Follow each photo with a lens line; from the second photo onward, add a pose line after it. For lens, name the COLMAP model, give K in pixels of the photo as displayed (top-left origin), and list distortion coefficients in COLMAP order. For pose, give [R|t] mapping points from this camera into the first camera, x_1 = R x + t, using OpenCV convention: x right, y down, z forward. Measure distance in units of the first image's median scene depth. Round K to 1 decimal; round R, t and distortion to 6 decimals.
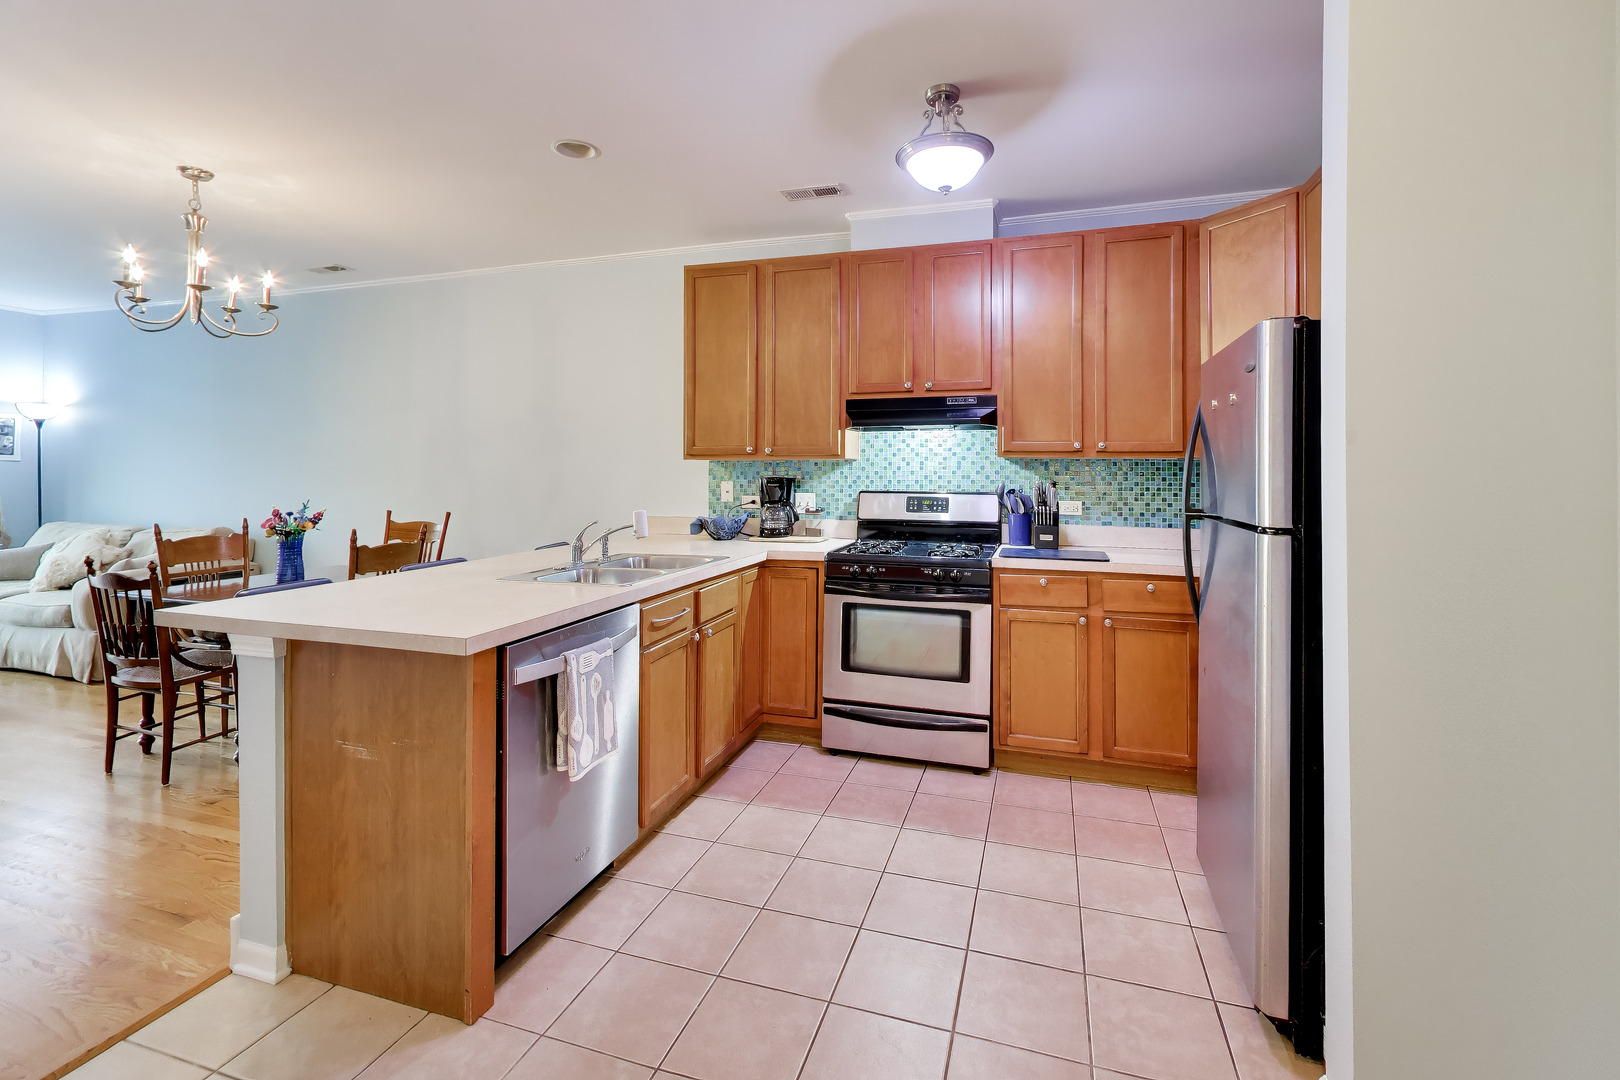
lens RADIAL K [[729.6, 0, 811.2], [0, 729.6, 462.4], [0, 0, 1]] dist [-0.007924, 0.000294]
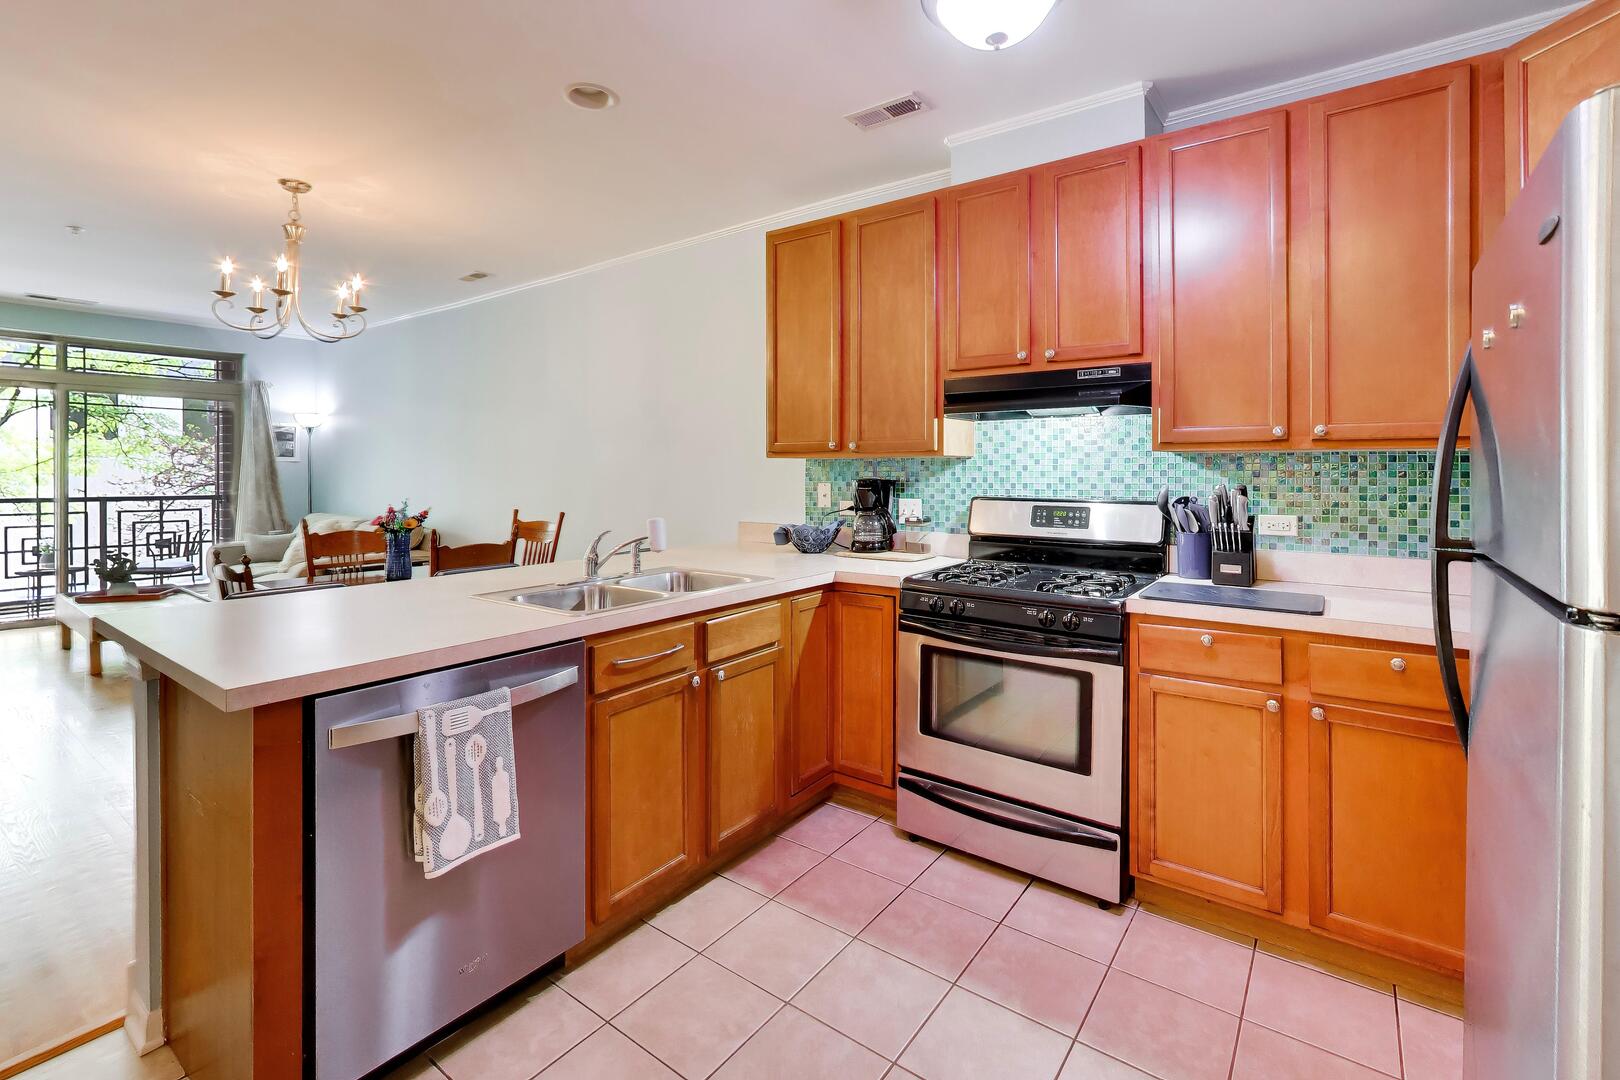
lens RADIAL K [[729.6, 0, 801.6], [0, 729.6, 464.7], [0, 0, 1]] dist [-0.007924, 0.000294]
pose [[0.946231, -0.002497, -0.323481, 0.164001], [0.003567, 0.999990, 0.002717, 0.002560], [0.323471, -0.003725, 0.946231, 0.230469]]
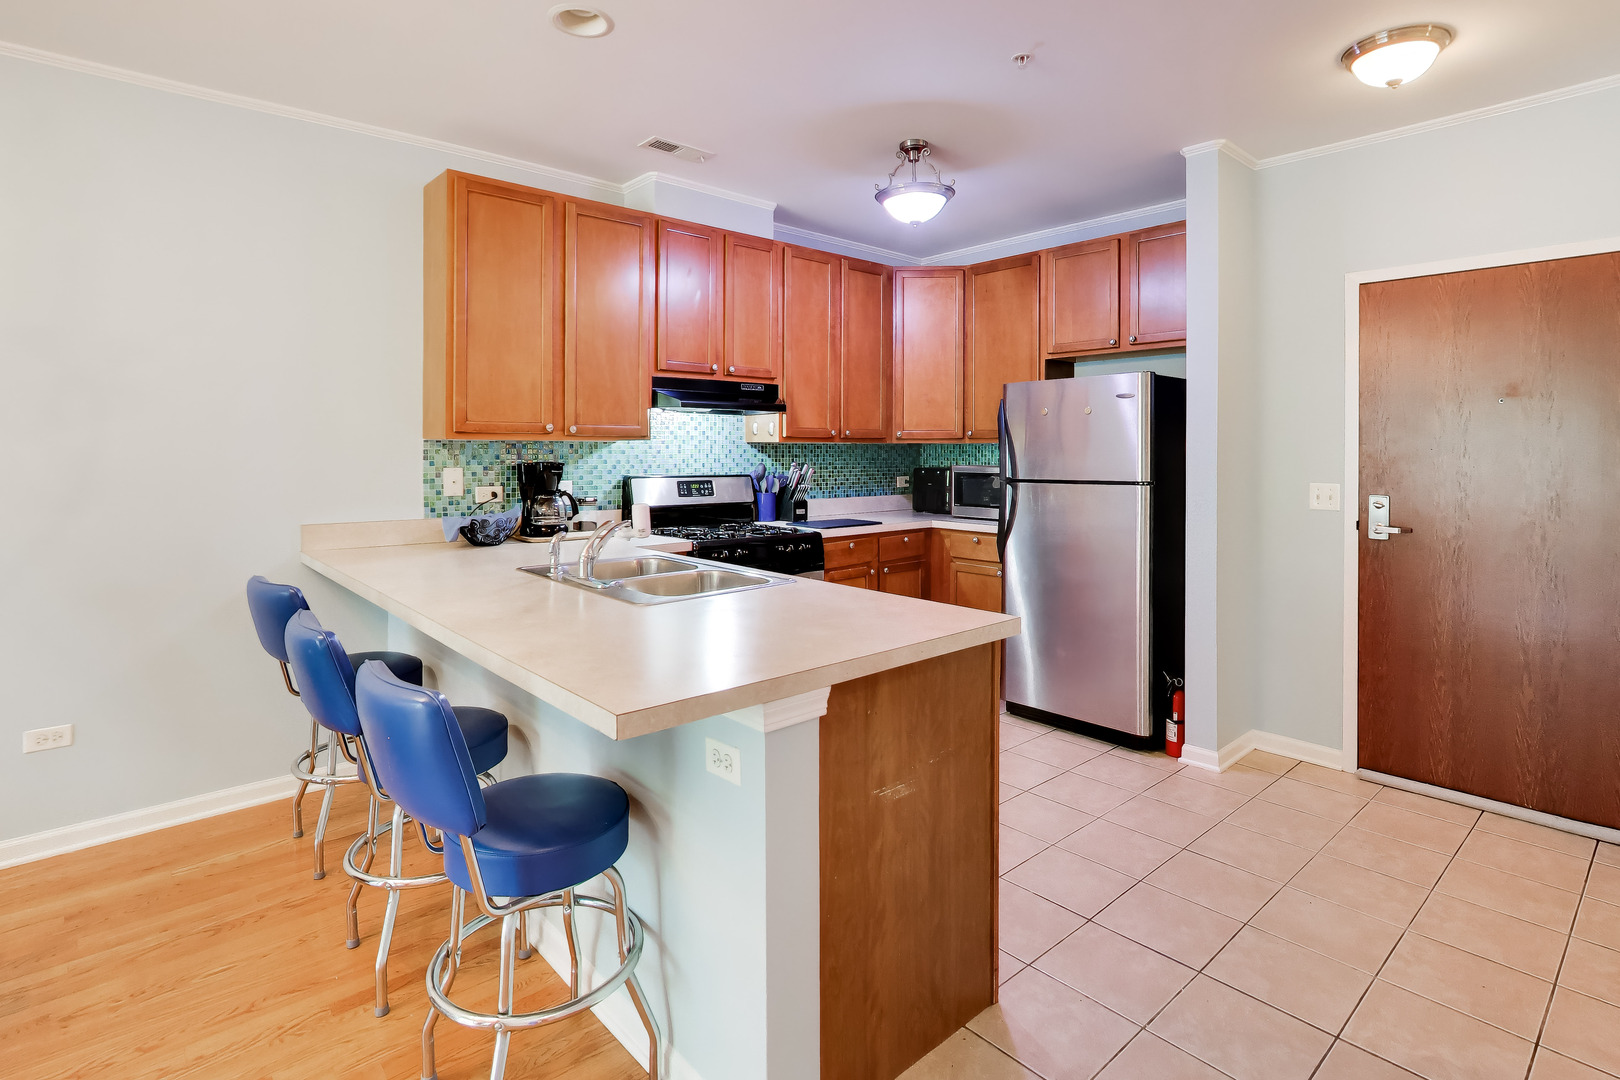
lens RADIAL K [[826.2, 0, 811.4], [0, 826.2, 455.8], [0, 0, 1]] dist [0.000034, 0.000471]
pose [[0.512827, -0.003074, 0.858486, -0.785990], [-0.010001, 0.999904, 0.009555, 0.002073], [-0.858433, -0.013486, 0.512748, 0.318394]]
